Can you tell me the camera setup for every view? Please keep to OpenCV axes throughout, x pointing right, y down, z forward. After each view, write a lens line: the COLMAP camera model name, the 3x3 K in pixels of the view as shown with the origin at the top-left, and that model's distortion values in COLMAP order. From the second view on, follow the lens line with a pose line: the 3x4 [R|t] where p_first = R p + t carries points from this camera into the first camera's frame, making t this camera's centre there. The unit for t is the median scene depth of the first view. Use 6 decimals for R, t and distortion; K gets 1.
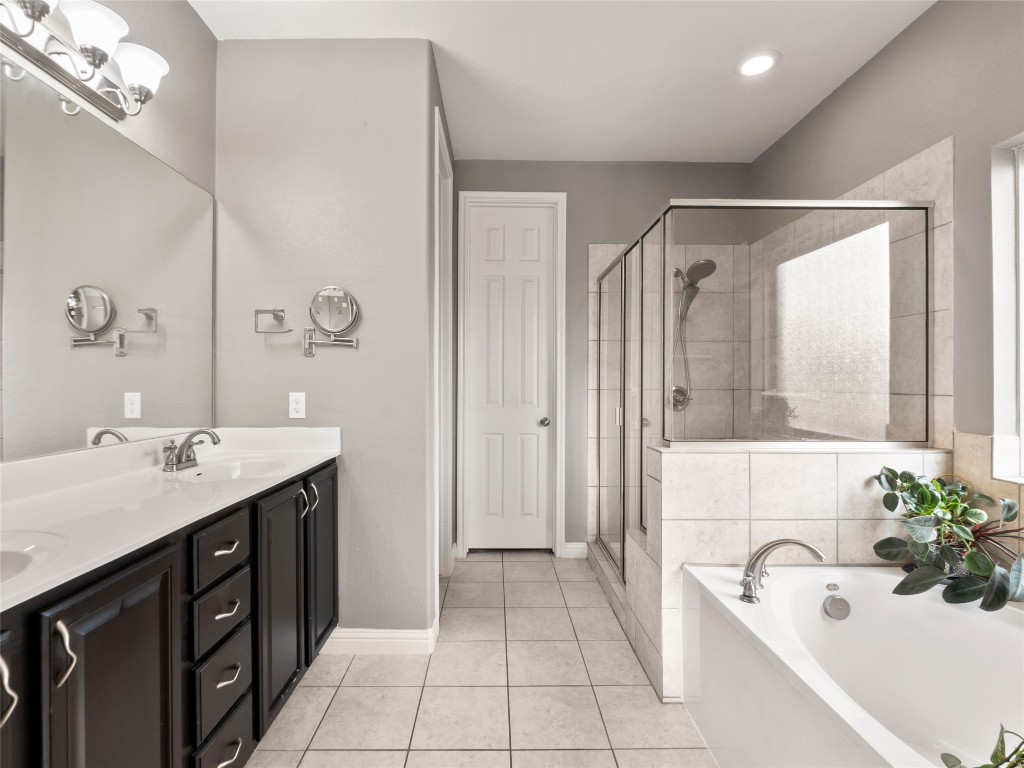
lens RADIAL K [[485.6, 0, 506.8], [0, 485.6, 369.6], [0, 0, 1]] dist [-0.000972, -0.001259]
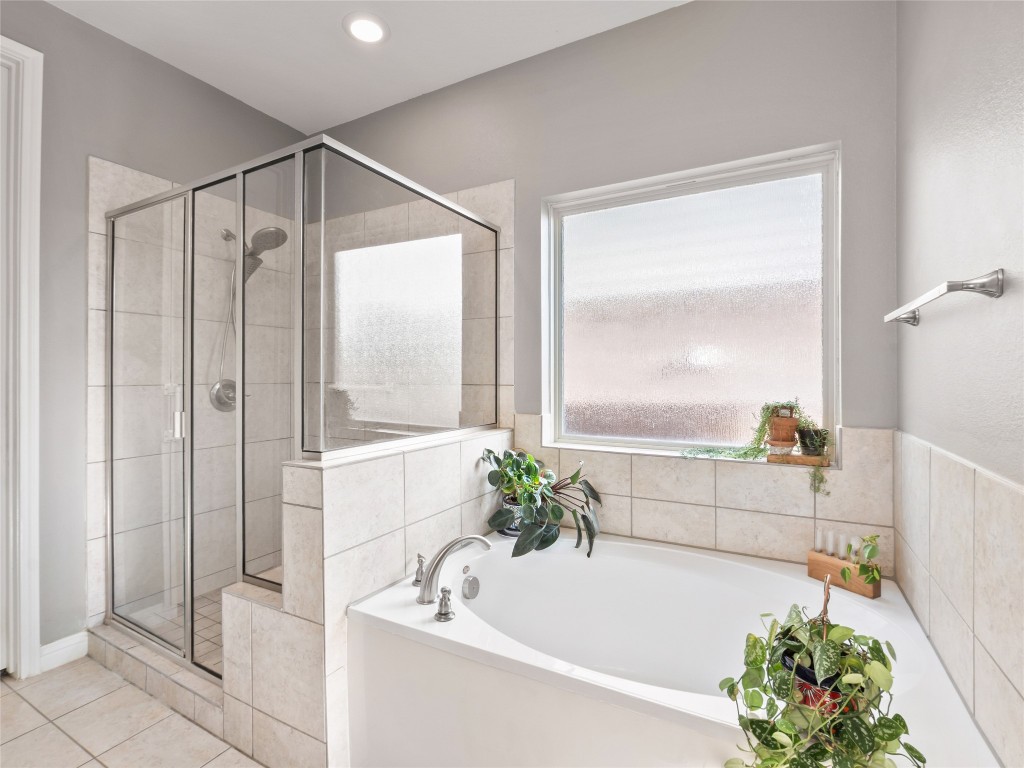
lens RADIAL K [[485.6, 0, 506.8], [0, 485.6, 369.6], [0, 0, 1]] dist [-0.000972, -0.001259]
pose [[0.502054, 0.007580, 0.864803, -0.174489], [-0.022091, 0.999748, 0.004062, 0.007939], [-0.864554, -0.021144, 0.502095, 0.362019]]
